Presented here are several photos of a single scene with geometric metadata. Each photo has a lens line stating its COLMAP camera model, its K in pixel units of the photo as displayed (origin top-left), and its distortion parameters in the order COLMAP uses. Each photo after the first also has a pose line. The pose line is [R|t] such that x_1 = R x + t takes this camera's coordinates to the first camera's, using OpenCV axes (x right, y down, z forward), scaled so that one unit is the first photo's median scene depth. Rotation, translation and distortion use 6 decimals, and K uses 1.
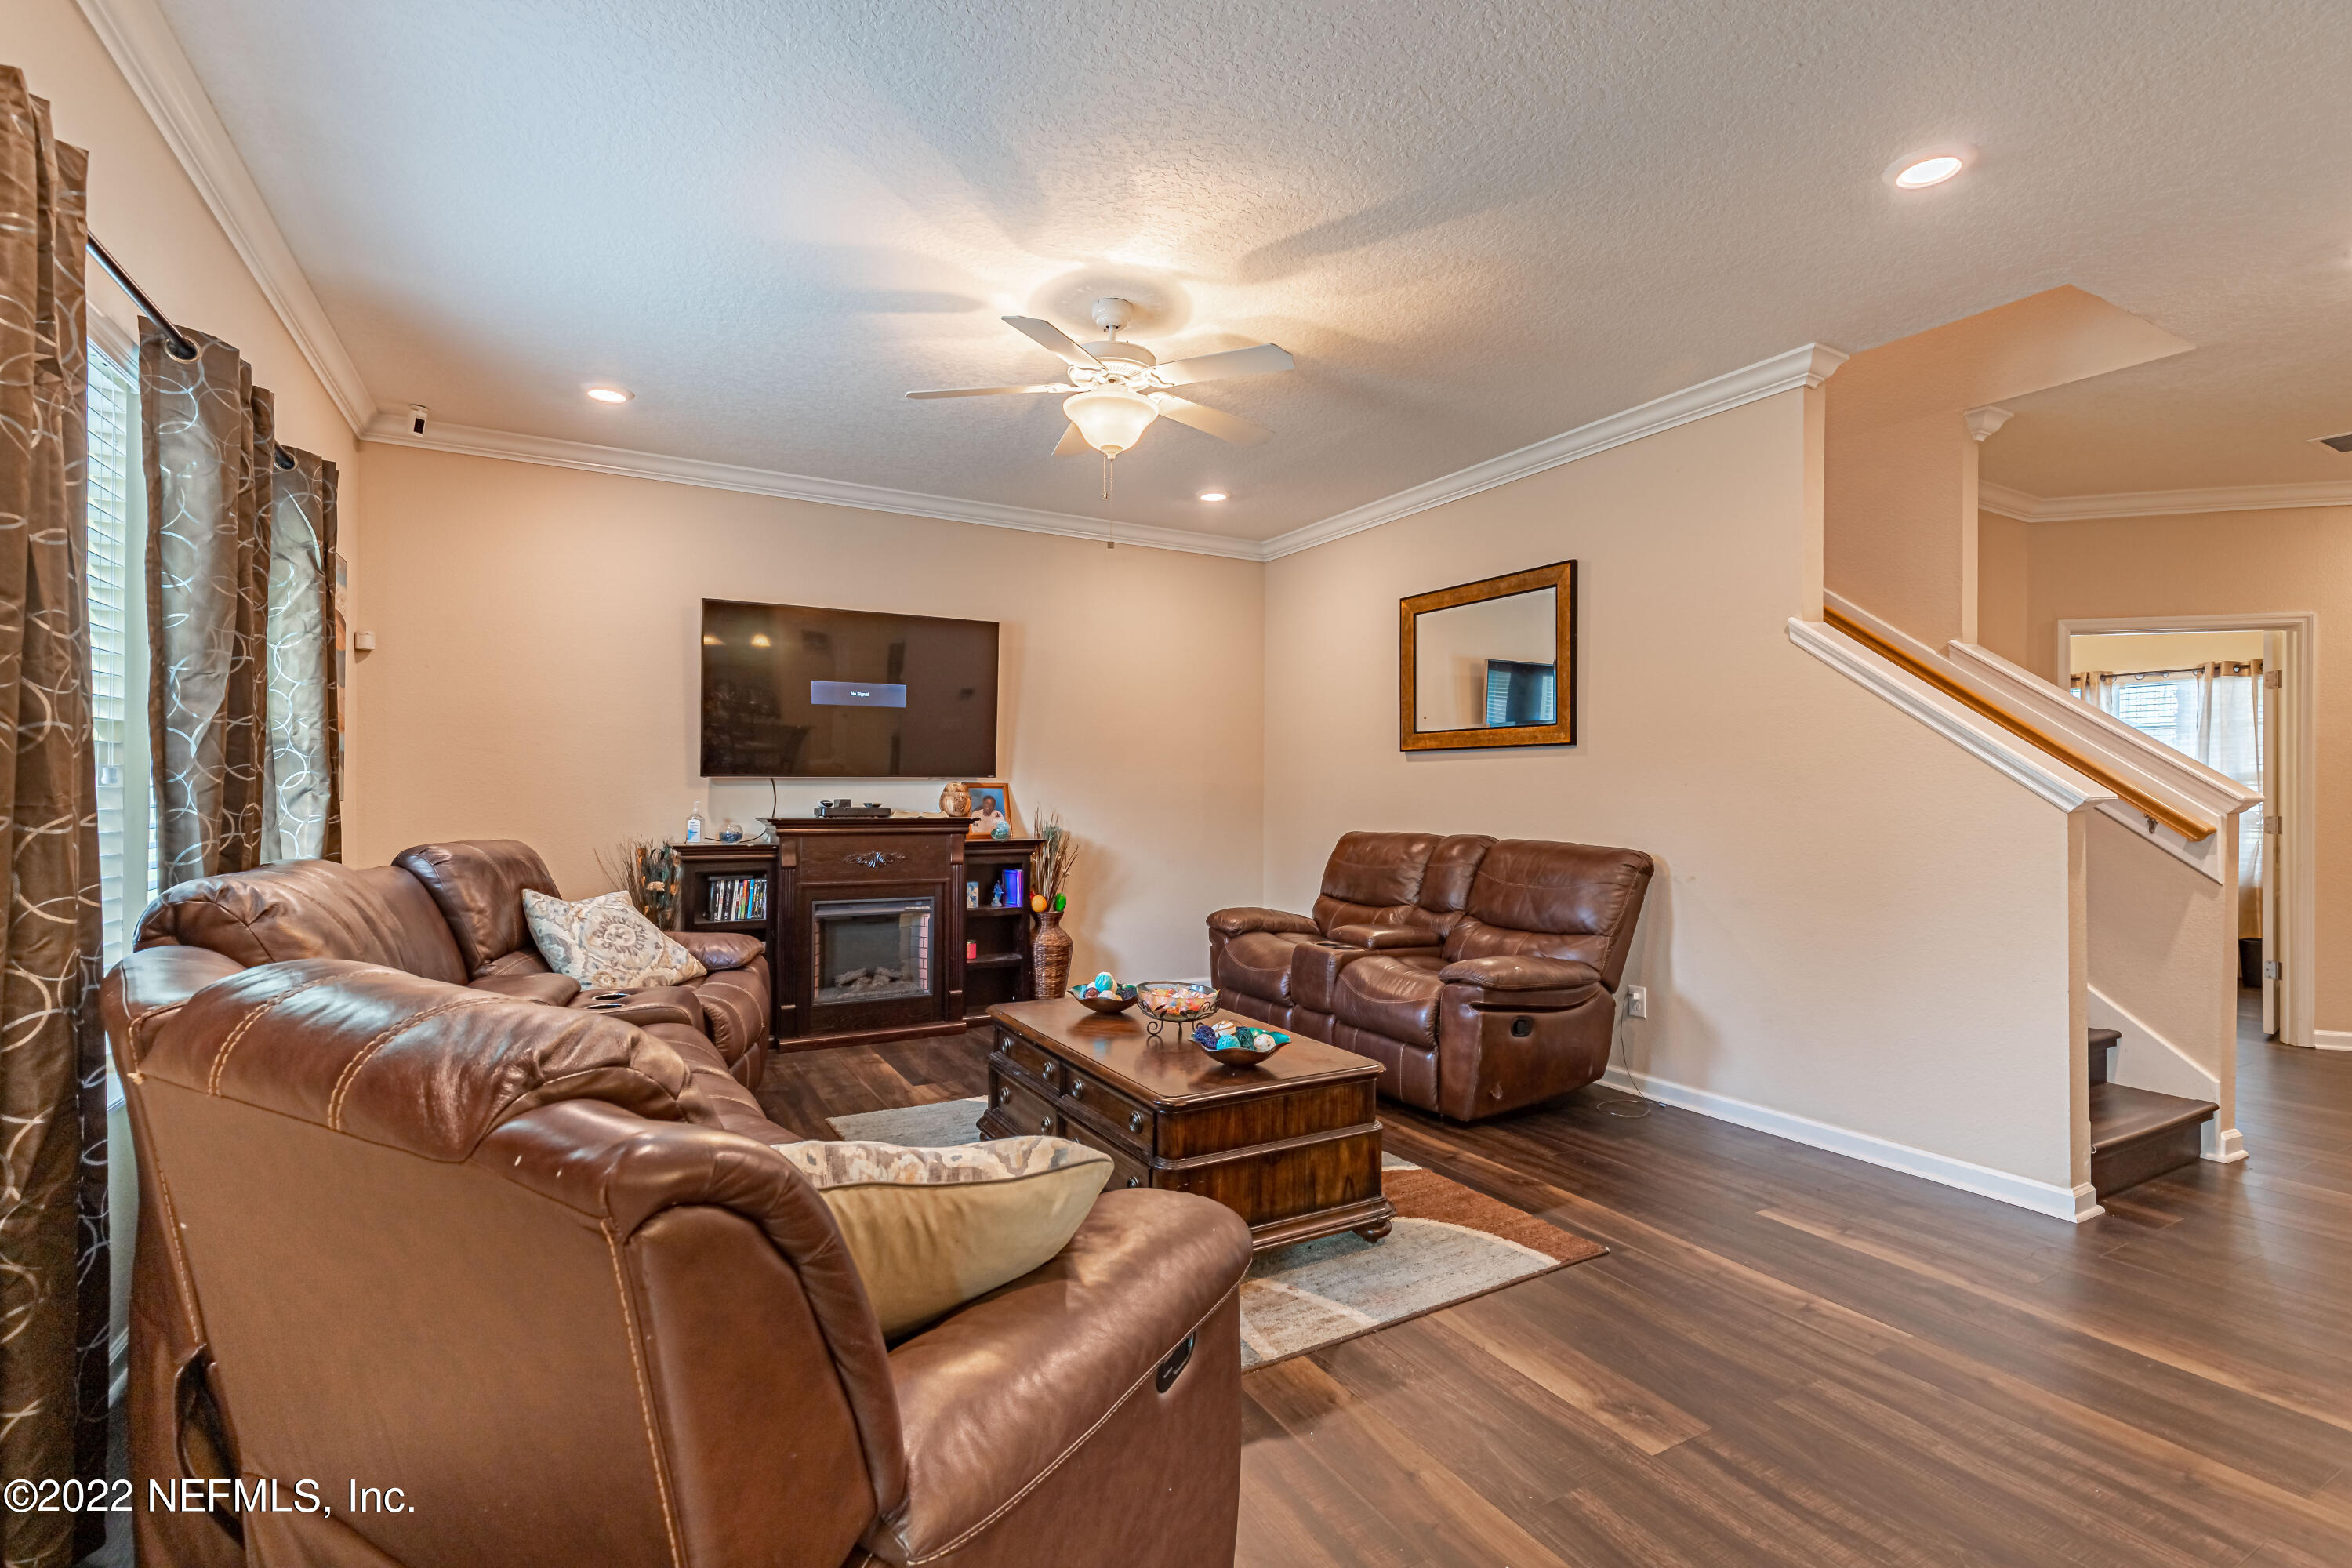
lens RADIAL K [[1072.0, 0, 1186.3], [0, 1072.0, 788.0], [0, 0, 1]] dist [0.005405, 0.000948]
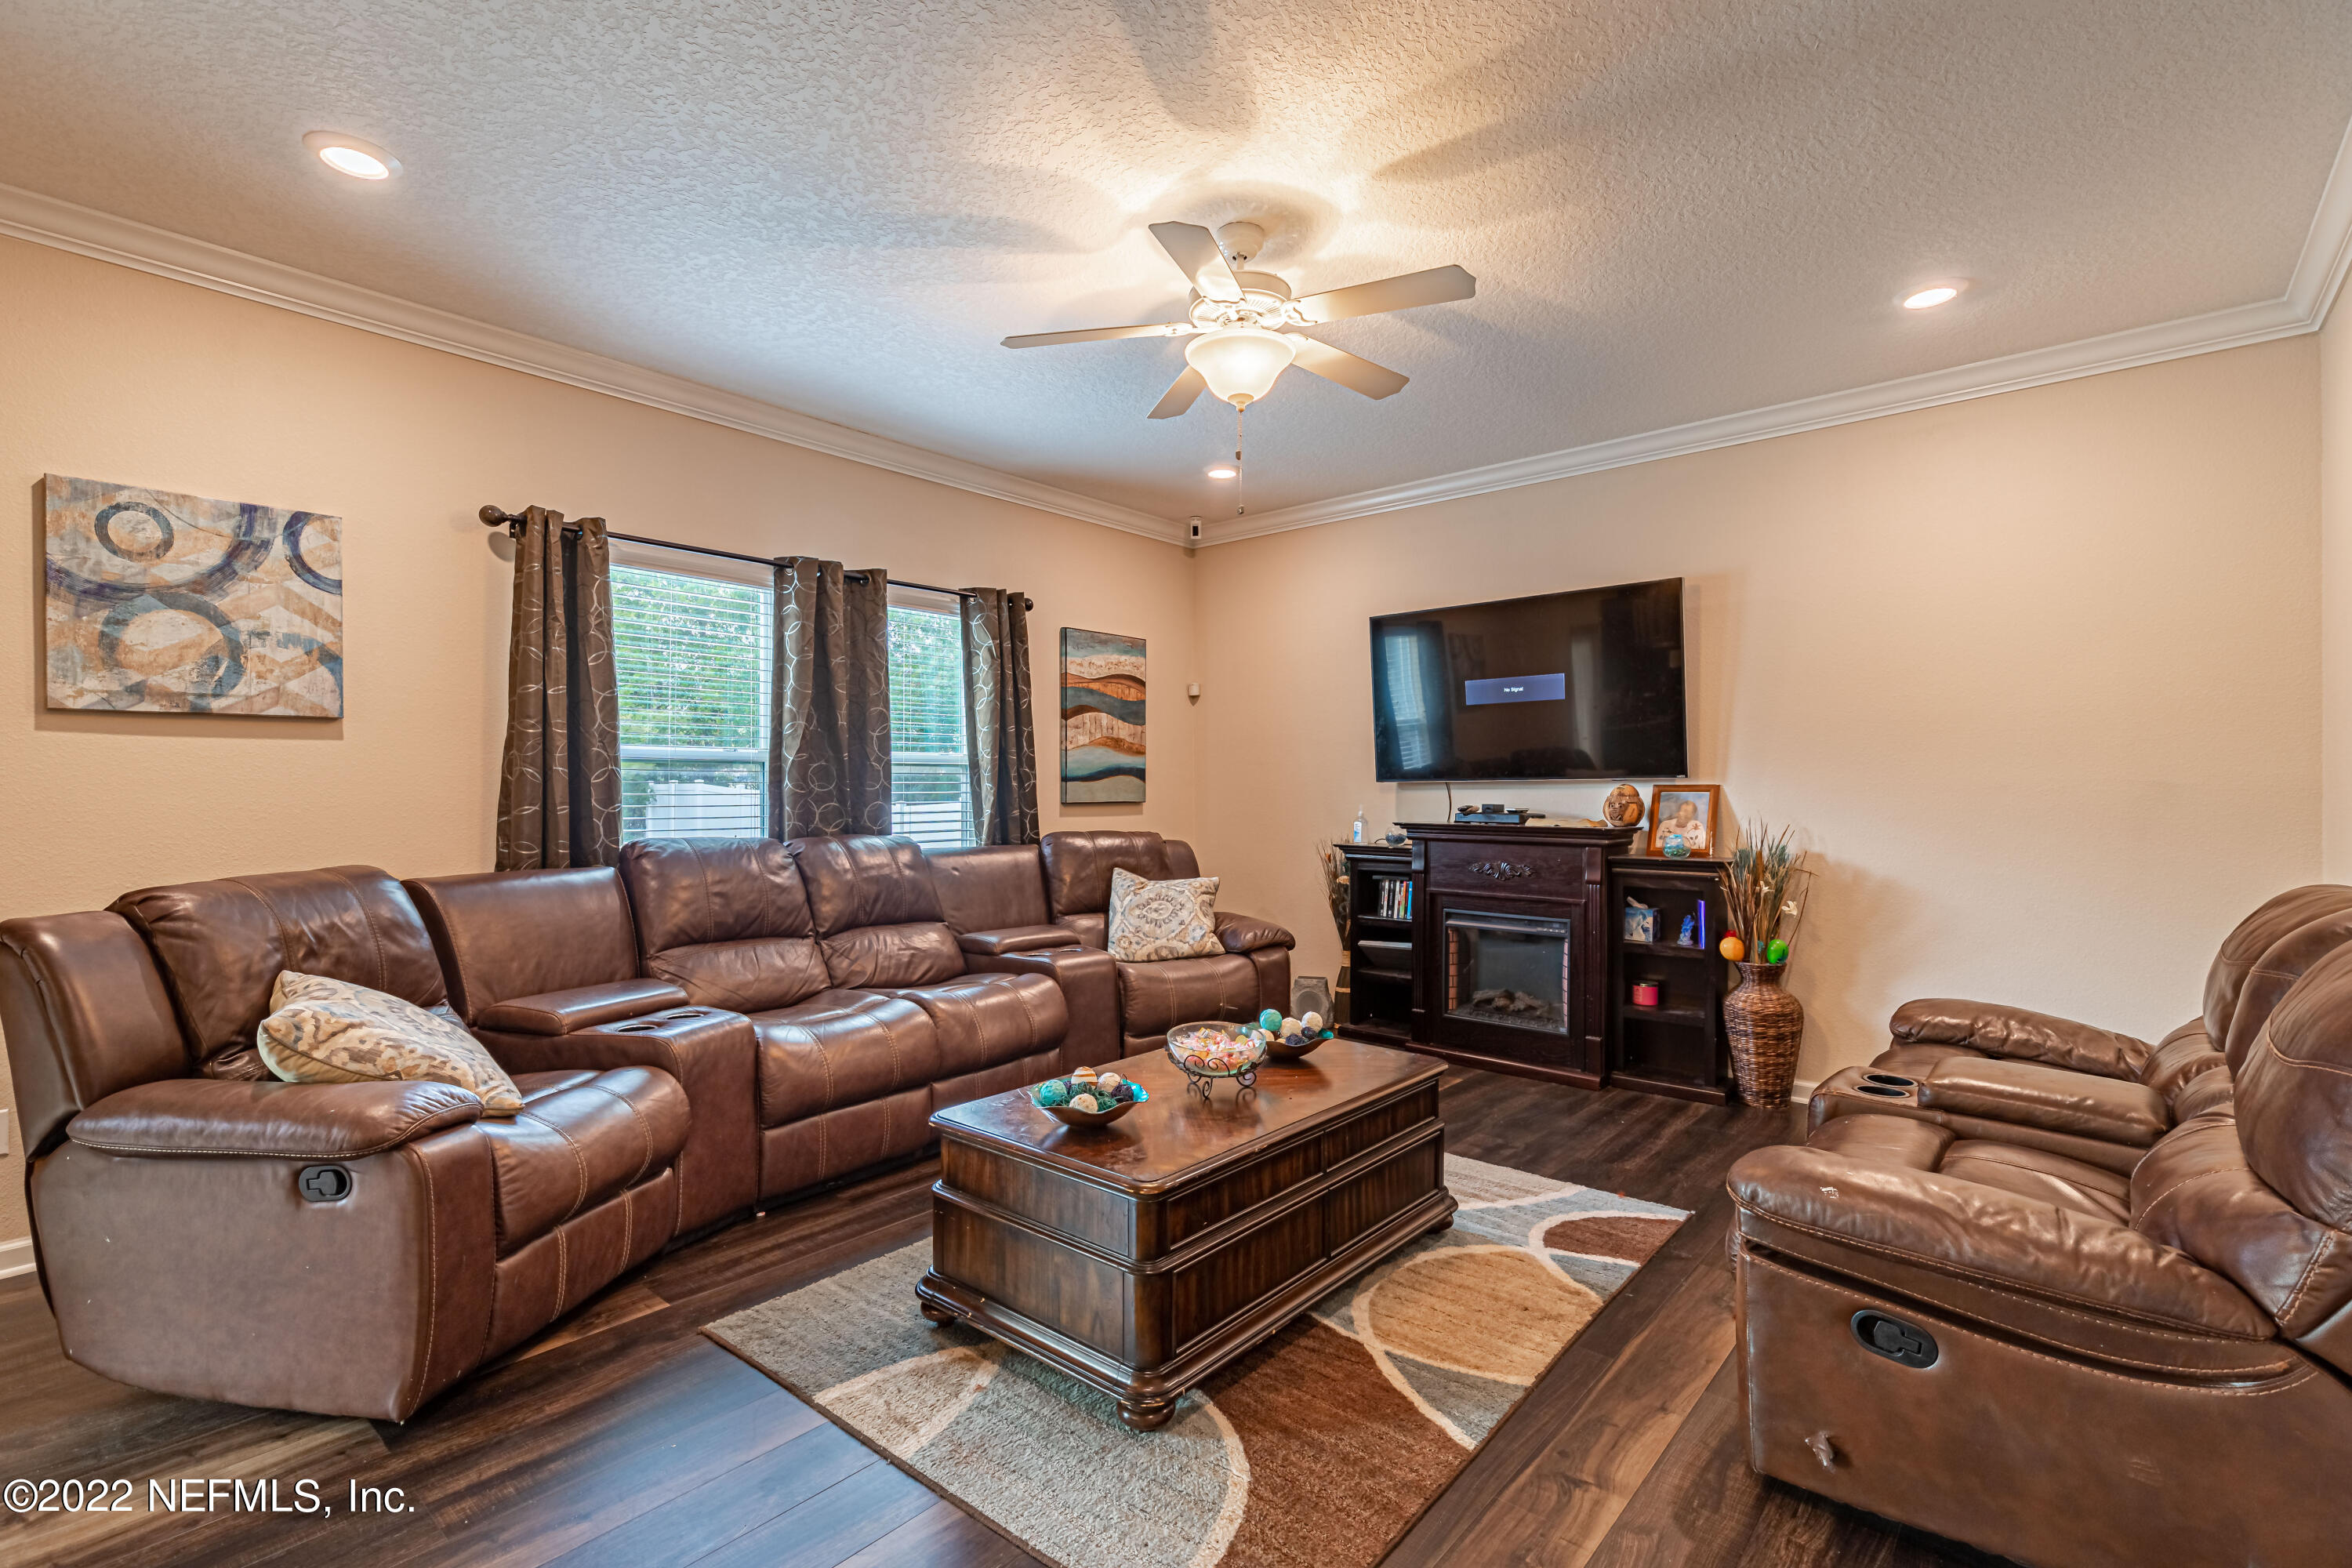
lens RADIAL K [[1072.0, 0, 1180.5], [0, 1072.0, 787.6], [0, 0, 1]] dist [0.005405, 0.000948]
pose [[0.329690, -0.007706, -0.944058, 0.482296], [0.003476, 0.999970, -0.006948, 0.001635], [0.944083, -0.000991, 0.329707, 0.444064]]
